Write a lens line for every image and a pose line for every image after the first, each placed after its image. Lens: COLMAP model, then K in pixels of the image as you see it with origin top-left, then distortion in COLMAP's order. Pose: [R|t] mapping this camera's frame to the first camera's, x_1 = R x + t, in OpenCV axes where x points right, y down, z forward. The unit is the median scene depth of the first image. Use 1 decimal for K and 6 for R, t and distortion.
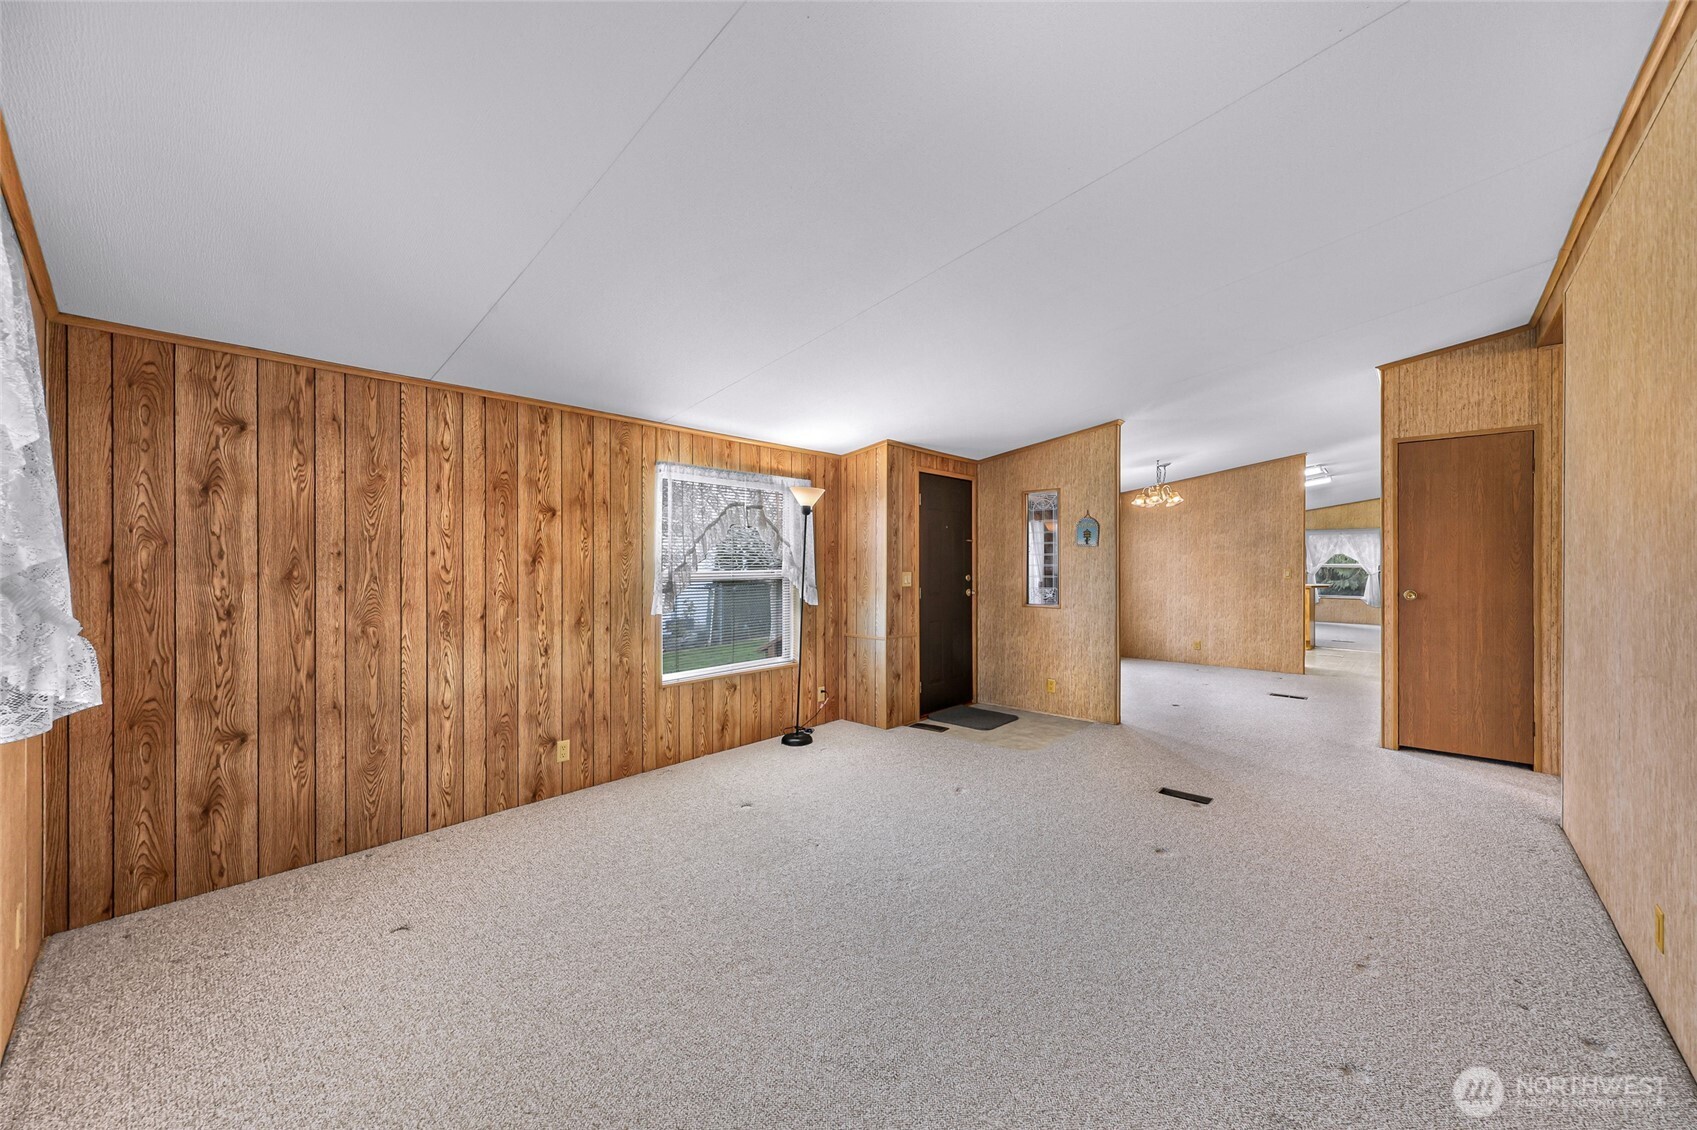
lens RADIAL K [[631.7, 0, 842.6], [0, 631.7, 562.5], [0, 0, 1]] dist [-0.001619, 0.000005]
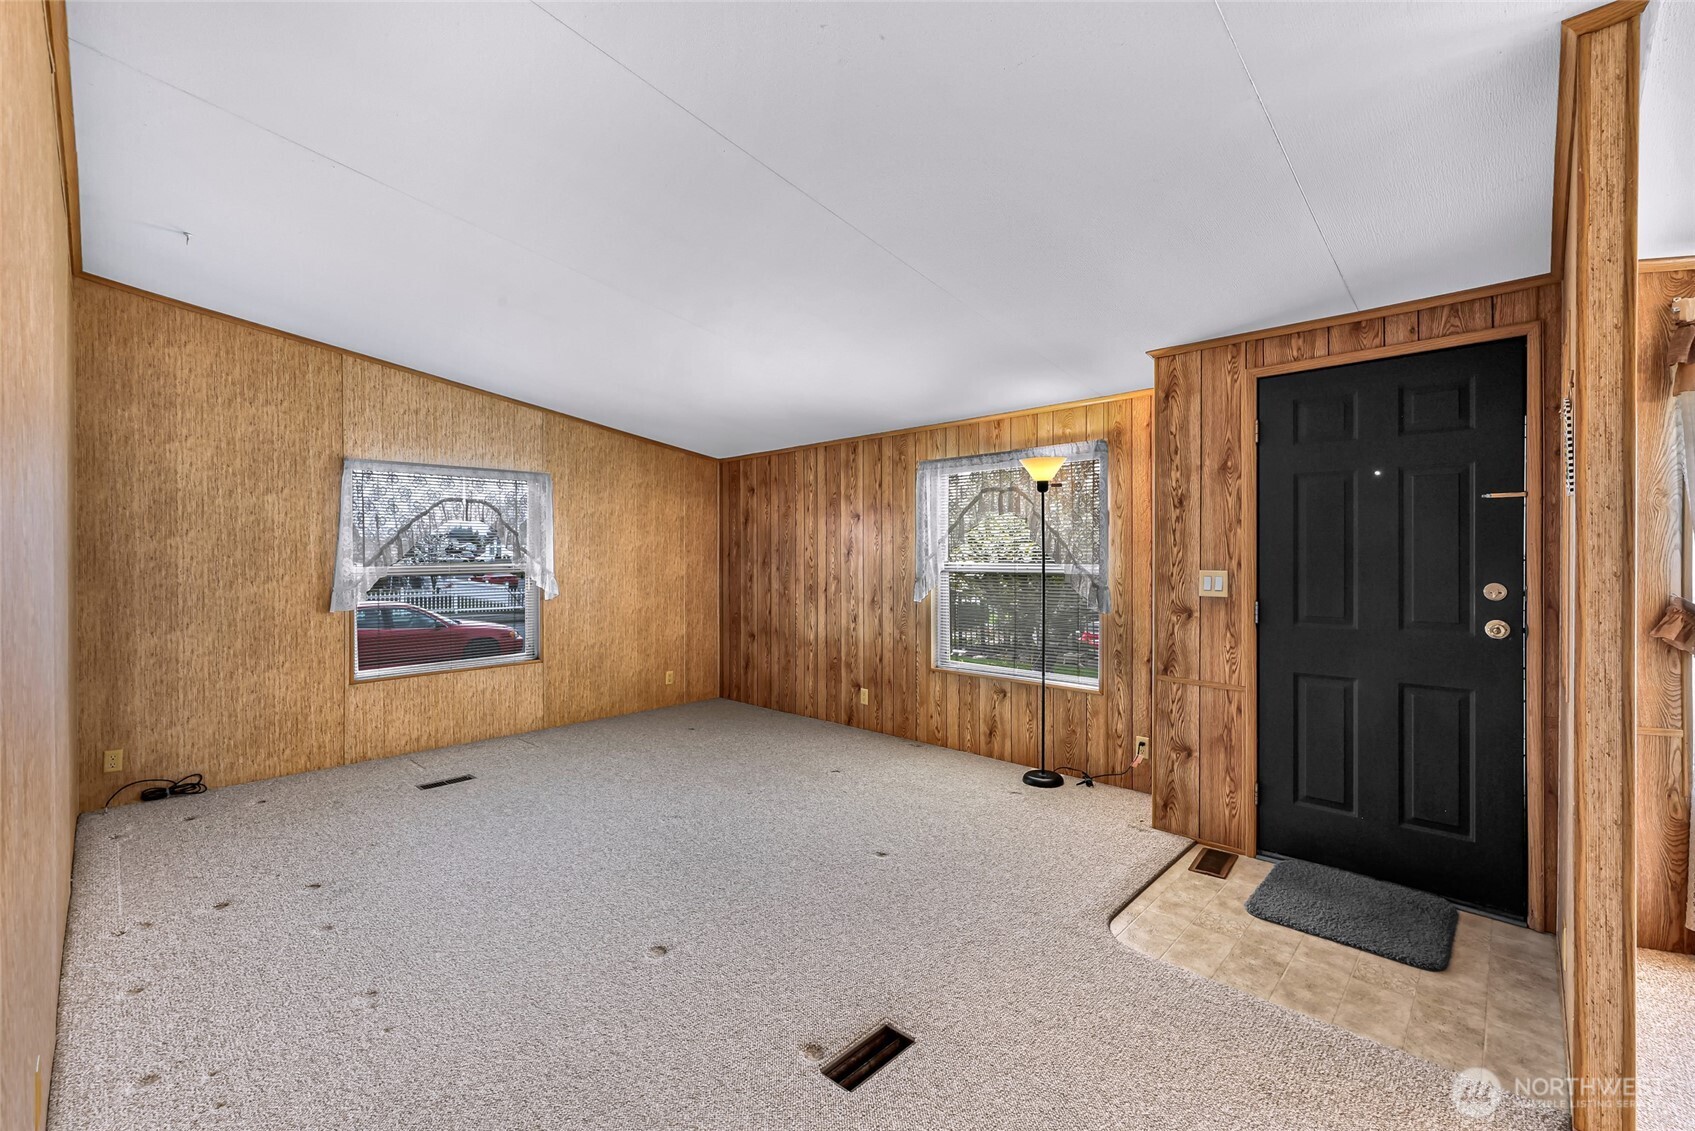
lens RADIAL K [[716.8, 0, 839.9], [0, 716.8, 560.3], [0, 0, 1]] dist [-0.001725, -0.000071]
pose [[-0.031440, 0.004607, -0.999495, 1.043707], [-0.000932, 0.999989, 0.004639, 0.005288], [0.999505, 0.001078, -0.031435, 0.978454]]
